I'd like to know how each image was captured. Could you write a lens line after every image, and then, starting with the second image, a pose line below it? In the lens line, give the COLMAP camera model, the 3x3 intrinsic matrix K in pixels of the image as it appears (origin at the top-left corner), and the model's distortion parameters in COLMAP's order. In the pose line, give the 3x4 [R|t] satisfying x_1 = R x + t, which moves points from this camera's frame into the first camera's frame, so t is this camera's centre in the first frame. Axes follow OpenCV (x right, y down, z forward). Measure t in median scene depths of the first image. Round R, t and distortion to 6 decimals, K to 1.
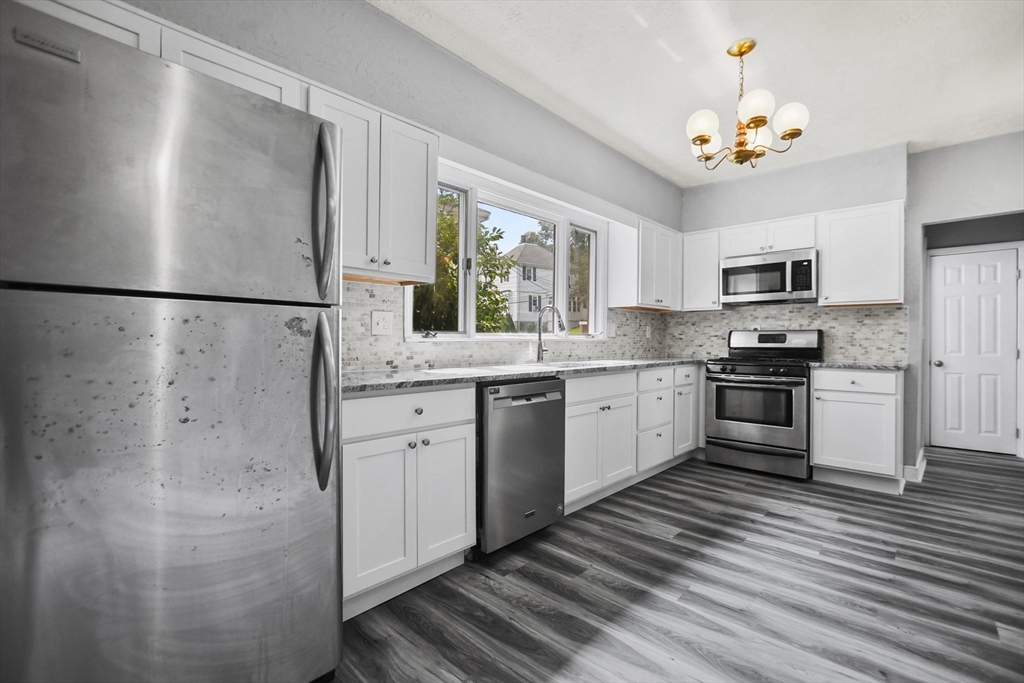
lens RADIAL K [[453.9, 0, 506.2], [0, 453.9, 343.8], [0, 0, 1]] dist [-0.011461, 0.004171]
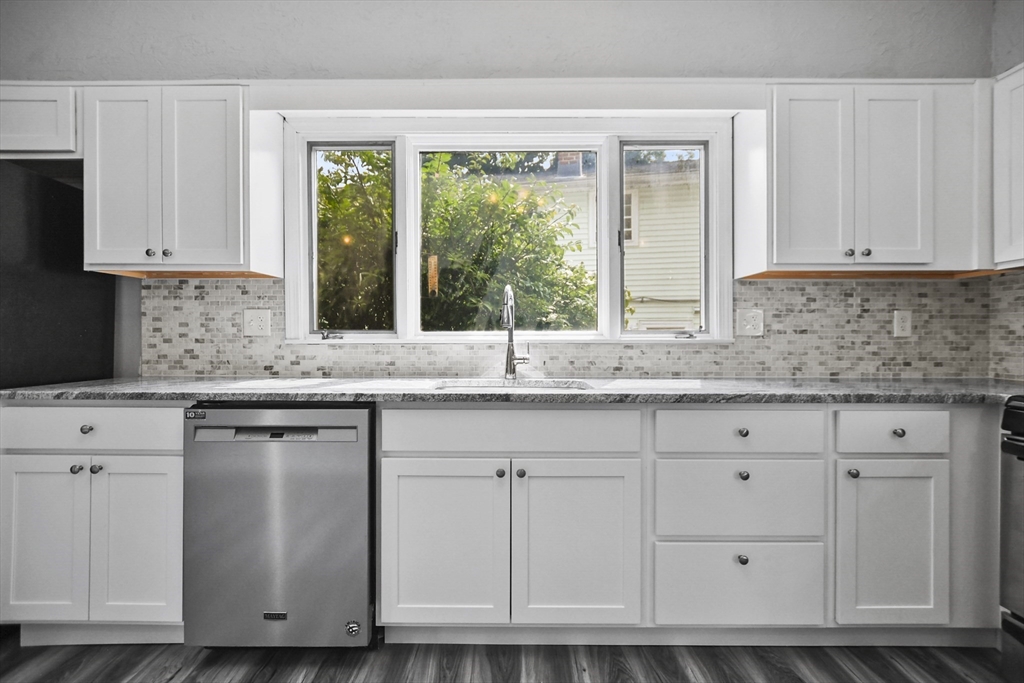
lens RADIAL K [[453.9, 0, 508.2], [0, 453.9, 337.9], [0, 0, 1]] dist [-0.011461, 0.004171]
pose [[0.689247, -0.004062, -0.724515, 0.591840], [-0.005433, 0.999927, -0.010775, -0.007568], [0.724506, 0.011363, 0.689174, 0.636527]]
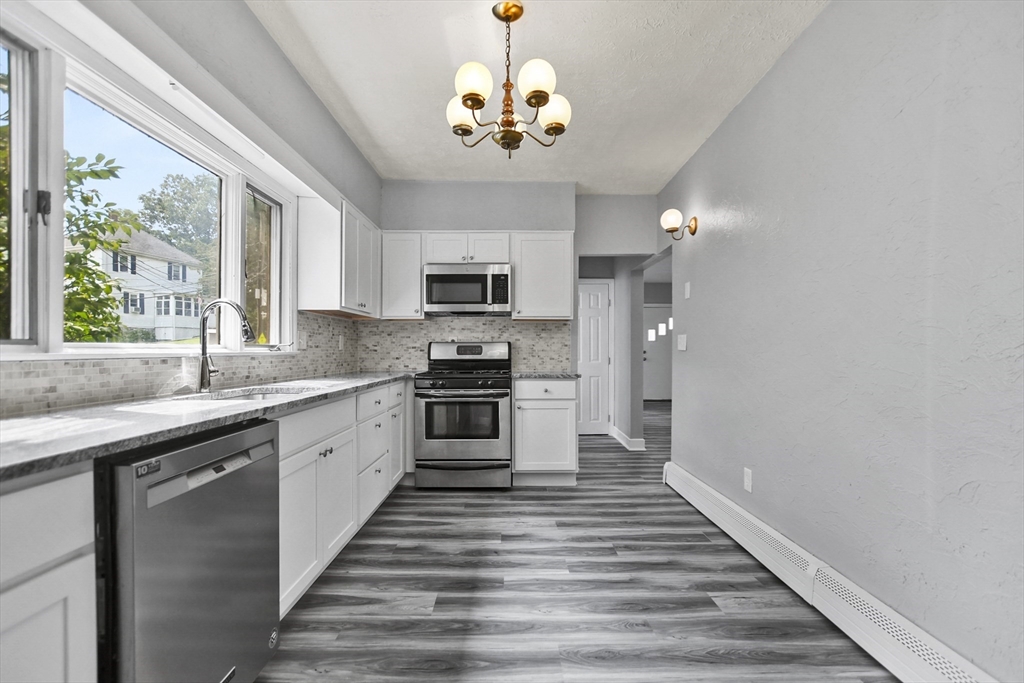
lens RADIAL K [[453.9, 0, 510.5], [0, 453.9, 354.0], [0, 0, 1]] dist [-0.011461, 0.004171]
pose [[0.723062, -0.009400, 0.690719, -0.055515], [0.009695, 0.999947, 0.003460, -0.008478], [-0.690715, 0.004194, 0.723115, 0.301983]]
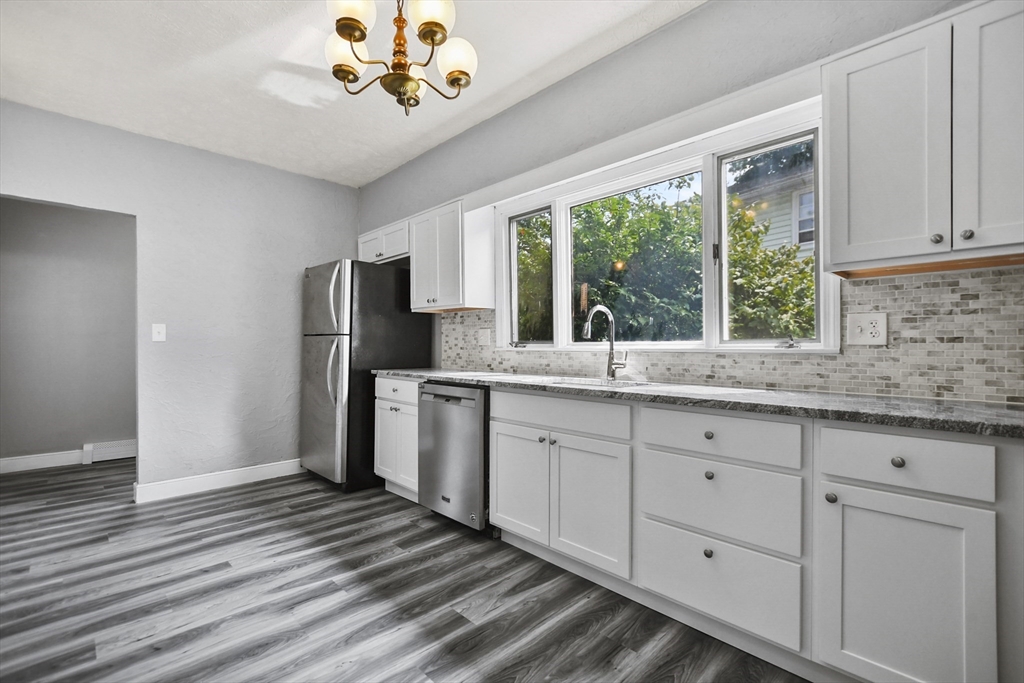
lens RADIAL K [[453.9, 0, 507.1], [0, 453.9, 348.0], [0, 0, 1]] dist [-0.011461, 0.004171]
pose [[-0.040846, -0.000283, -0.999165, 0.967220], [-0.012959, 0.999916, 0.000247, -0.010861], [0.999081, 0.012958, -0.040846, 0.959919]]
